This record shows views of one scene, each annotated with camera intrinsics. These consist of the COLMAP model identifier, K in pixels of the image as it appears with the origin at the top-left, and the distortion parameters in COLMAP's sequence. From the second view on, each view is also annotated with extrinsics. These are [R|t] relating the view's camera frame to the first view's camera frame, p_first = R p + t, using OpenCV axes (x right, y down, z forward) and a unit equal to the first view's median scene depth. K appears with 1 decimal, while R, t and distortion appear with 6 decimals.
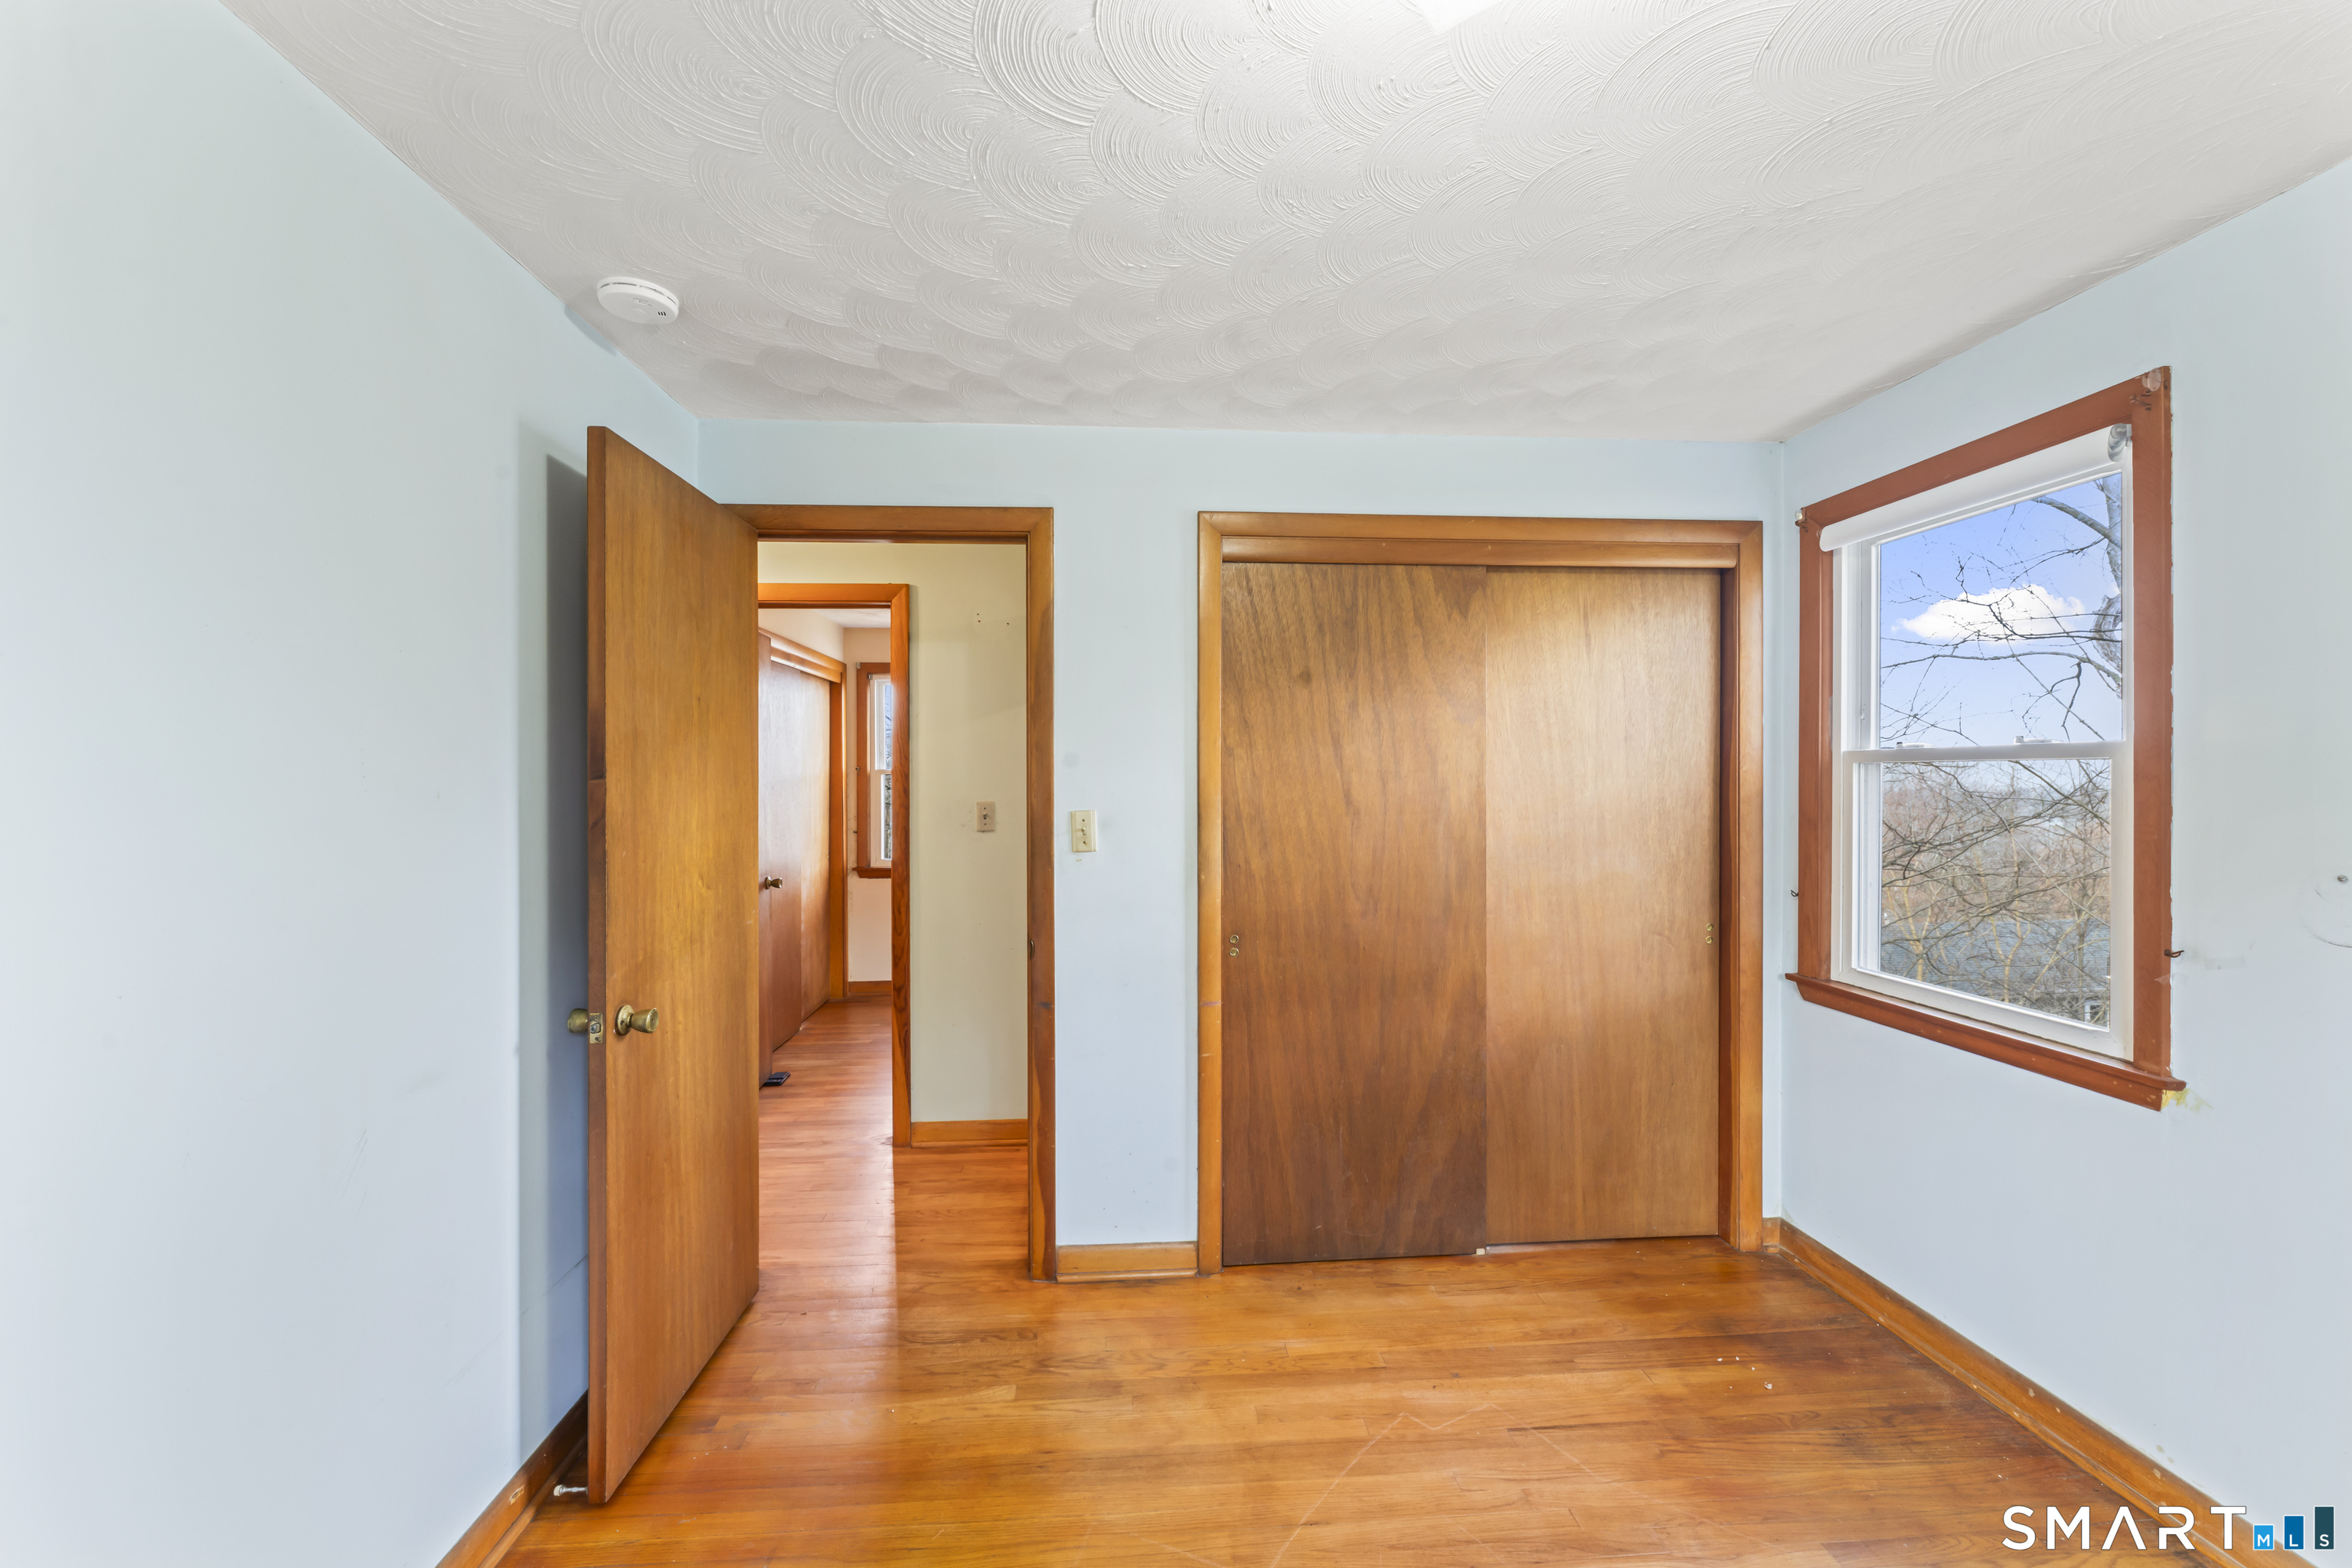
lens RADIAL K [[956.5, 0, 1176.0], [0, 956.5, 784.0], [0, 0, 1]] dist [-0.000218, -0.000004]
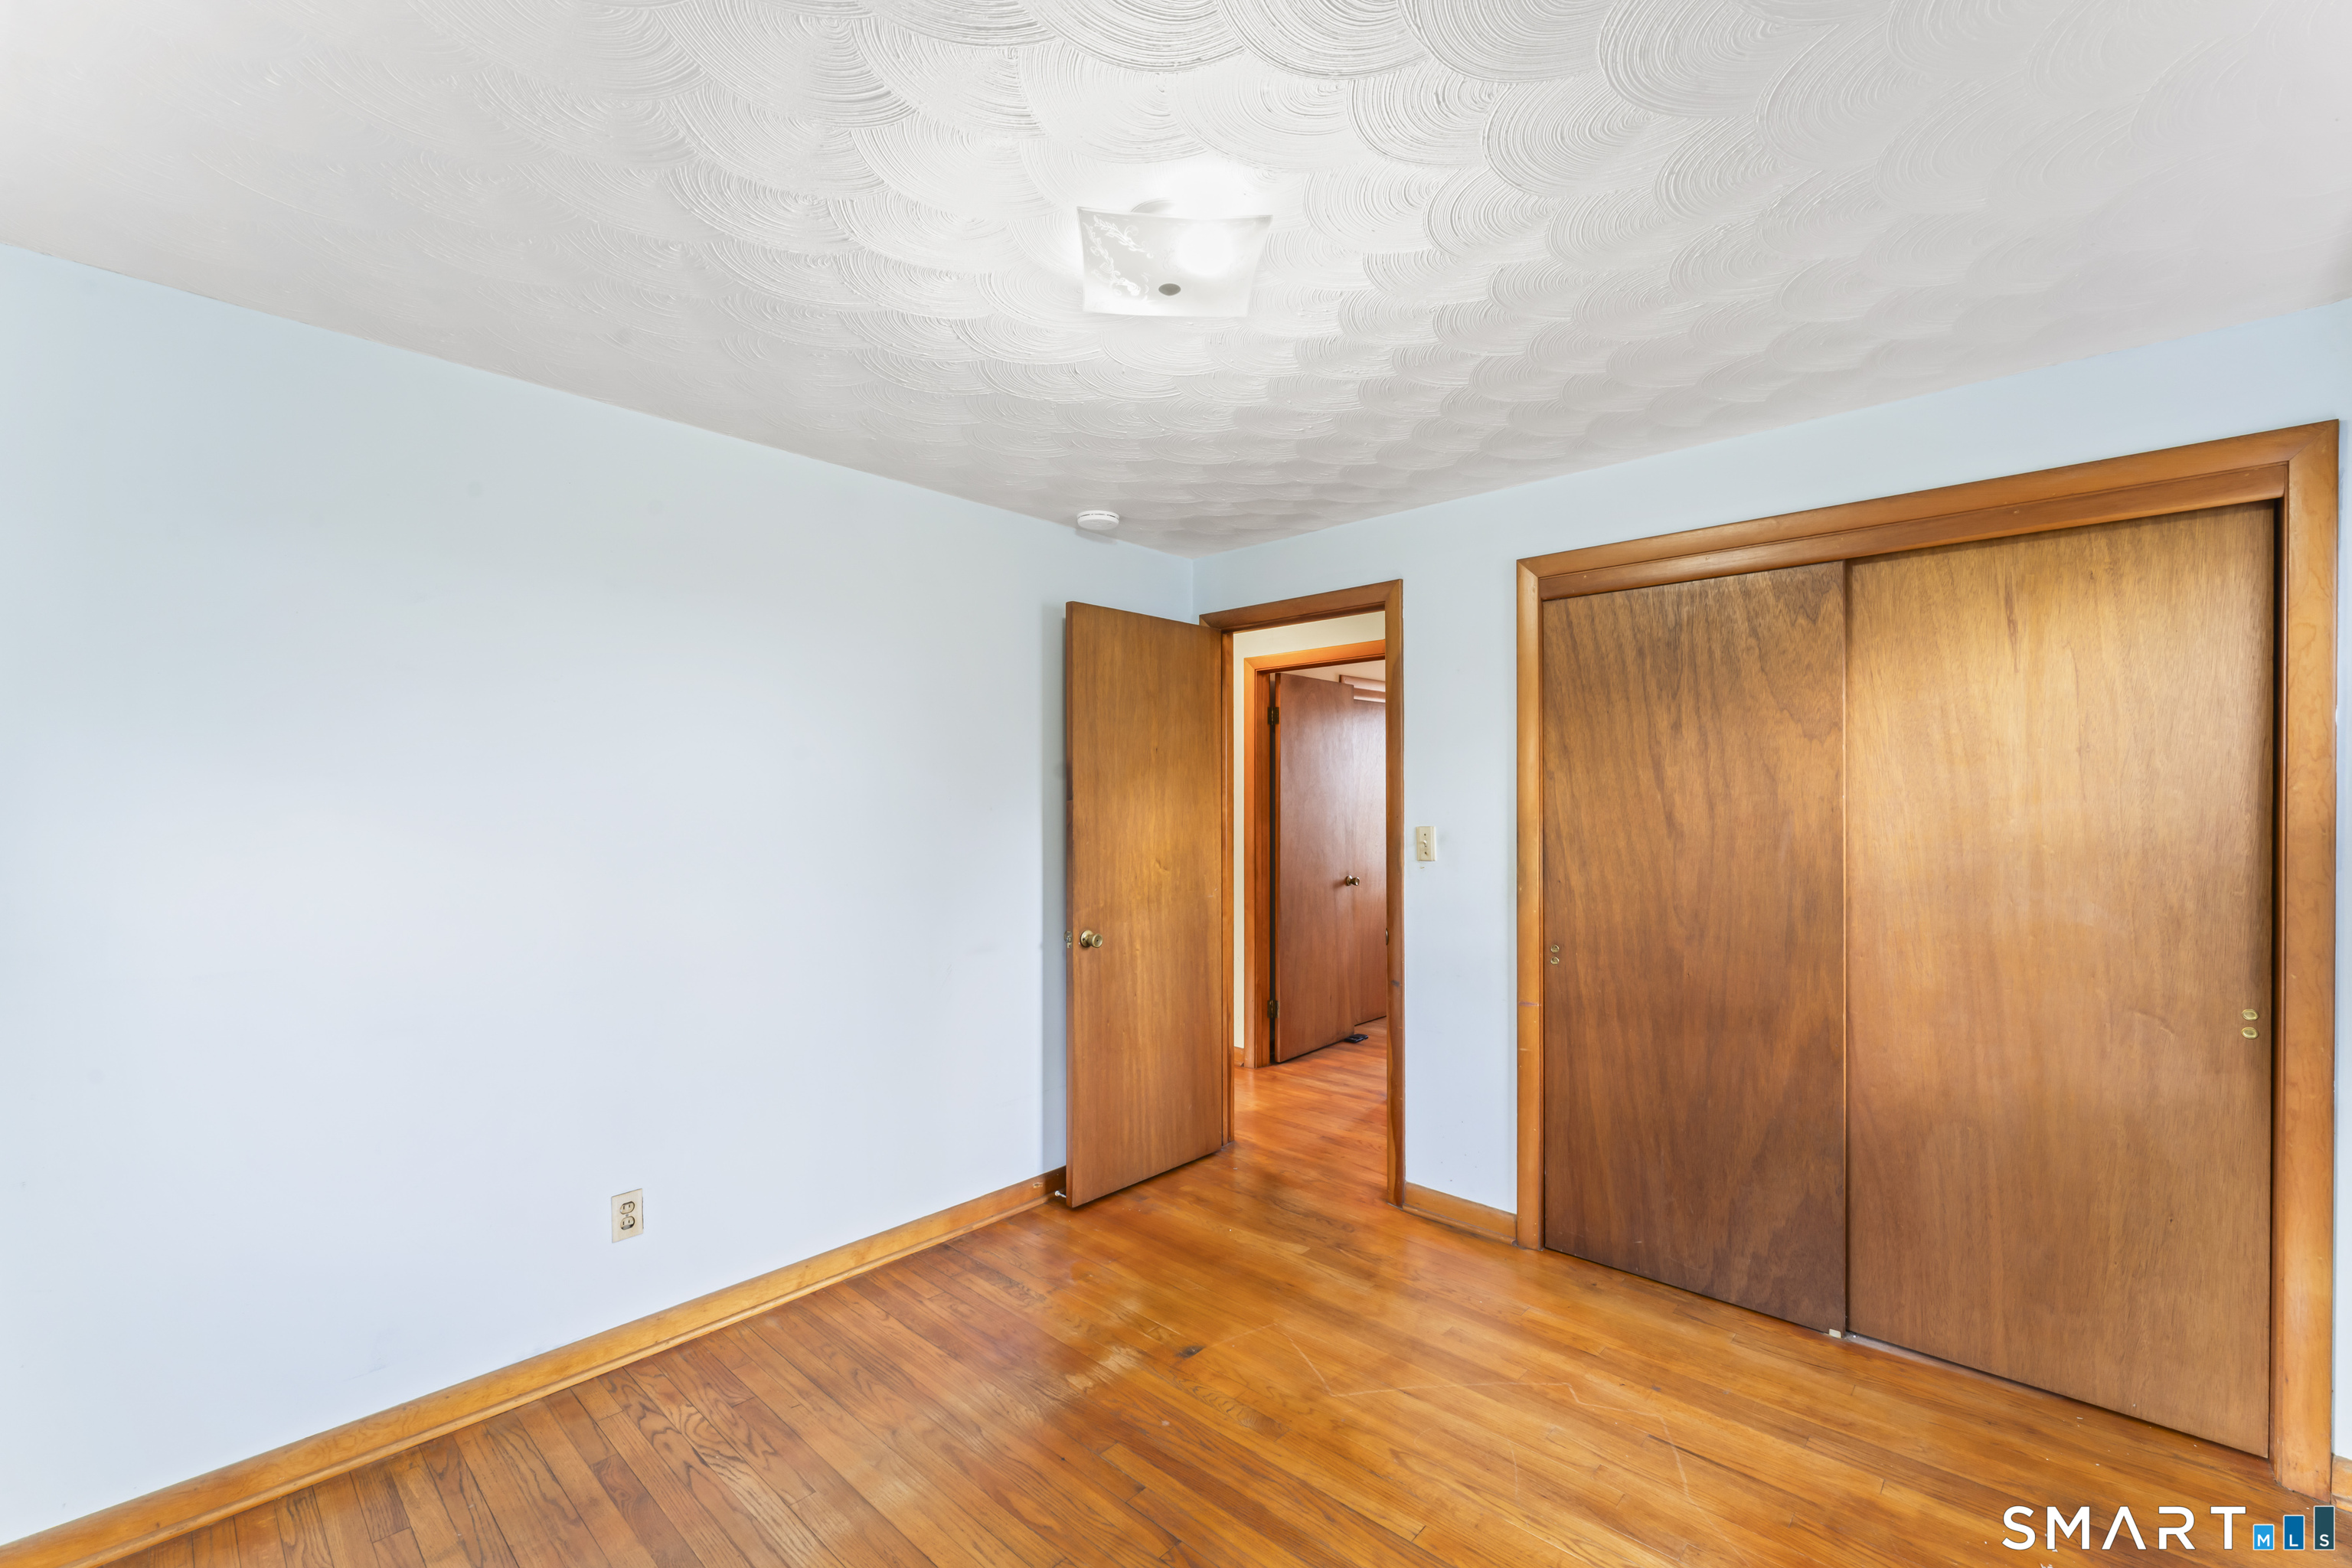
lens RADIAL K [[952.9, 0, 1176.2], [0, 952.9, 815.4], [0, 0, 1]] dist [0.000588, 0.000123]
pose [[0.691033, 0.014406, -0.722680, 0.540801], [-0.005483, 0.999877, 0.014689, -0.002103], [0.722802, -0.006188, 0.691027, -0.052612]]
